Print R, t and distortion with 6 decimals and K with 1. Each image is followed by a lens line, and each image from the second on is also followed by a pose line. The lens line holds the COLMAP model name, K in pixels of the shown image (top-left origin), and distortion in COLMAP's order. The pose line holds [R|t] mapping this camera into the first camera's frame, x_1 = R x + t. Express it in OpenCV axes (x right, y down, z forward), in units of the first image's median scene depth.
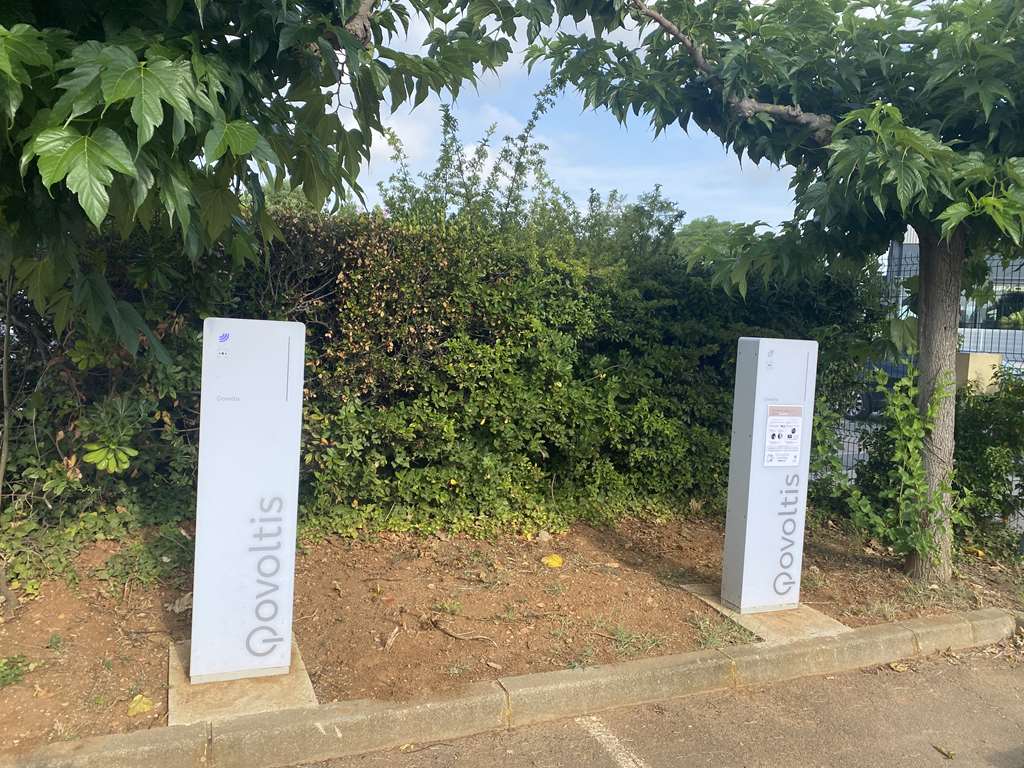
lens RADIAL K [[777.9, 0, 510.8], [0, 777.9, 378.1], [0, 0, 1]] dist [0.003840, -0.000942]
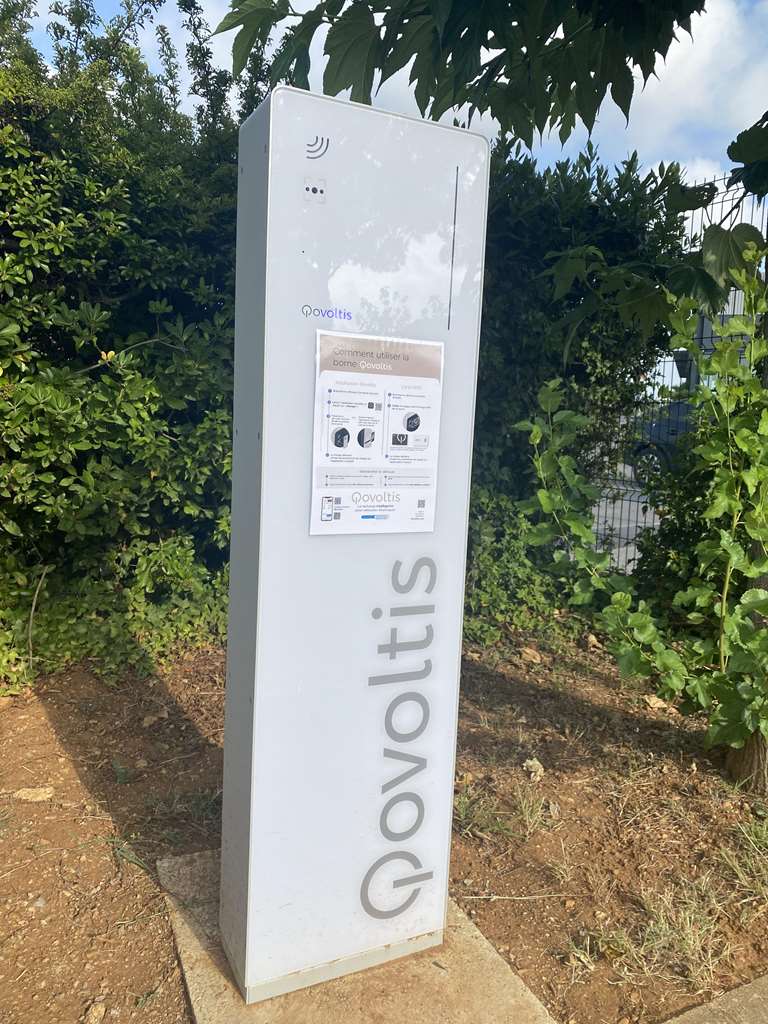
lens RADIAL K [[777.9, 0, 384.2], [0, 777.9, 517.0], [0, 0, 1]] dist [0.003840, -0.000942]
pose [[0.996725, -0.022795, 0.077584, 0.300338], [0.017460, 0.997480, 0.068760, 0.077630], [-0.078956, -0.067180, 0.994612, 0.628813]]
